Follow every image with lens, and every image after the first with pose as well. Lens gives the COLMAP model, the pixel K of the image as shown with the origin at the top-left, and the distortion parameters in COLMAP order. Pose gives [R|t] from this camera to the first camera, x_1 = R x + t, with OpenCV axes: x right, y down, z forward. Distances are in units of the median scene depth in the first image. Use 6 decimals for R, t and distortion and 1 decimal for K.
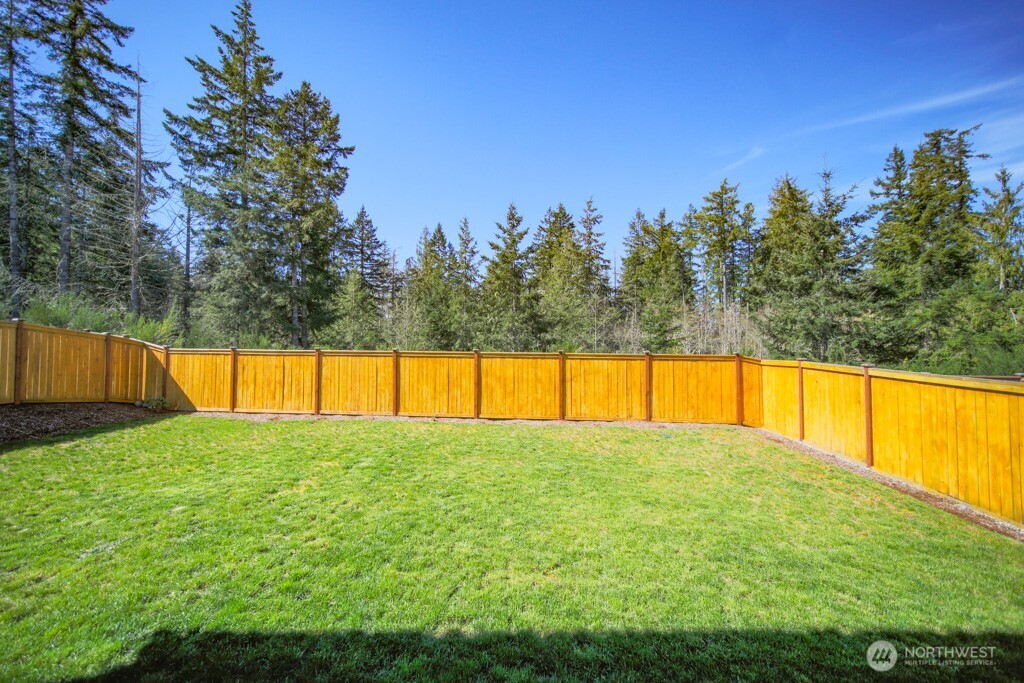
lens RADIAL K [[376.6, 0, 498.0], [0, 376.6, 339.1], [0, 0, 1]] dist [-0.006912, -0.000258]
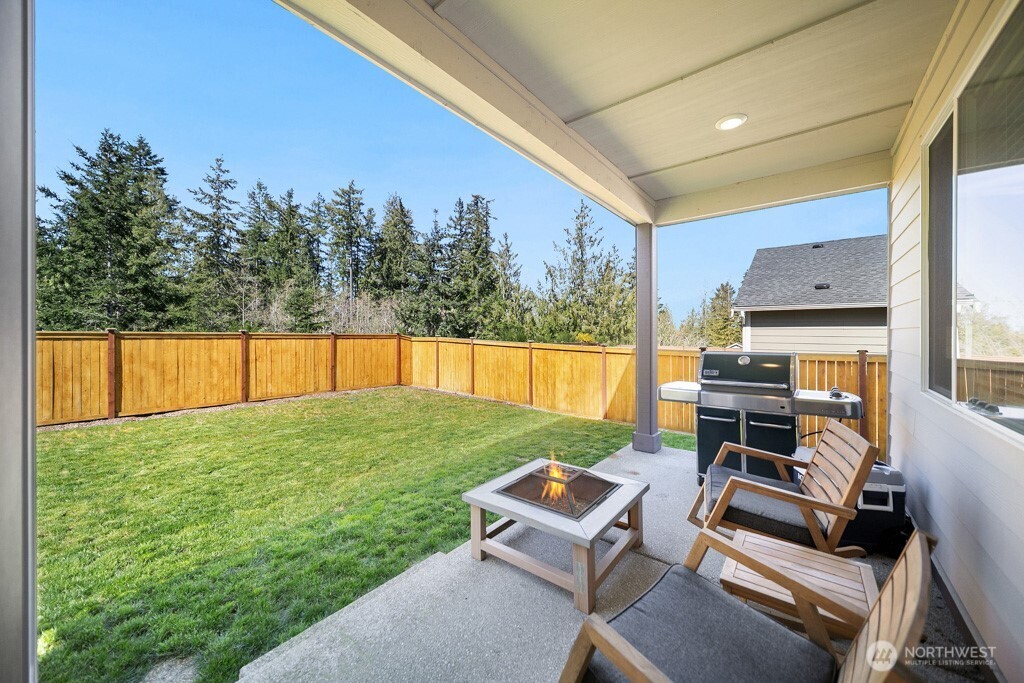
lens RADIAL K [[376.6, 0, 513.8], [0, 376.6, 329.8], [0, 0, 1]] dist [-0.006912, -0.000258]
pose [[0.552549, 0.006987, 0.833451, -0.166599], [-0.018751, 0.999816, 0.004049, 0.009292], [-0.833270, -0.017865, 0.552578, -0.061932]]
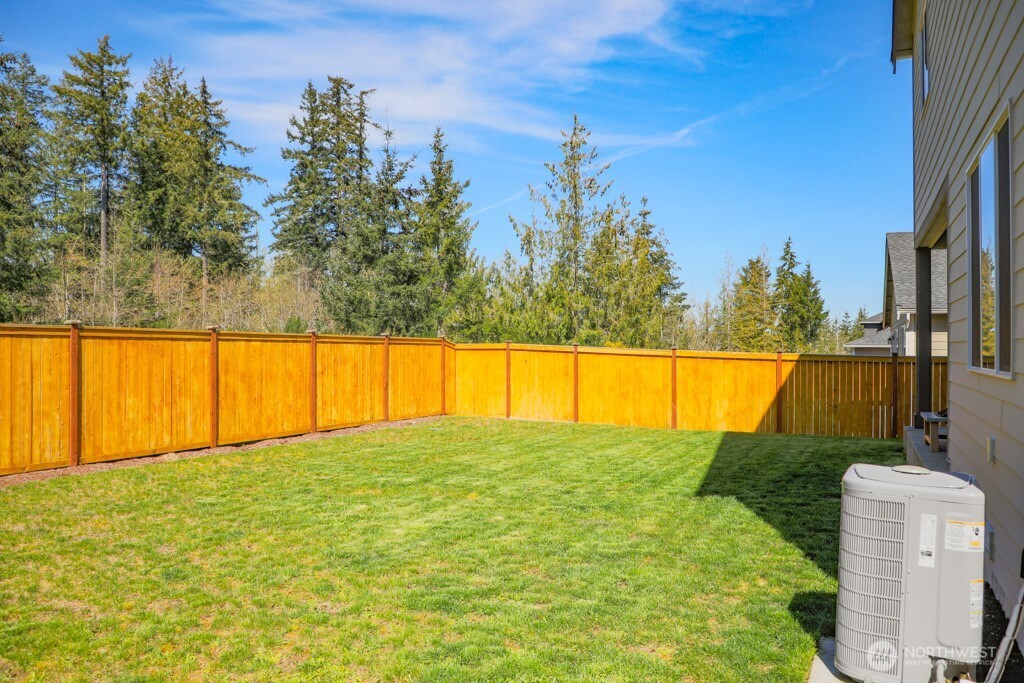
lens RADIAL K [[762.2, 0, 510.4], [0, 762.2, 342.0], [0, 0, 1]] dist [-0.064204, 0.017293]
pose [[0.344530, 0.004619, 0.938764, -0.665947], [-0.024394, 0.999694, 0.004034, 0.024828], [-0.938458, -0.024290, 0.344537, 0.135364]]
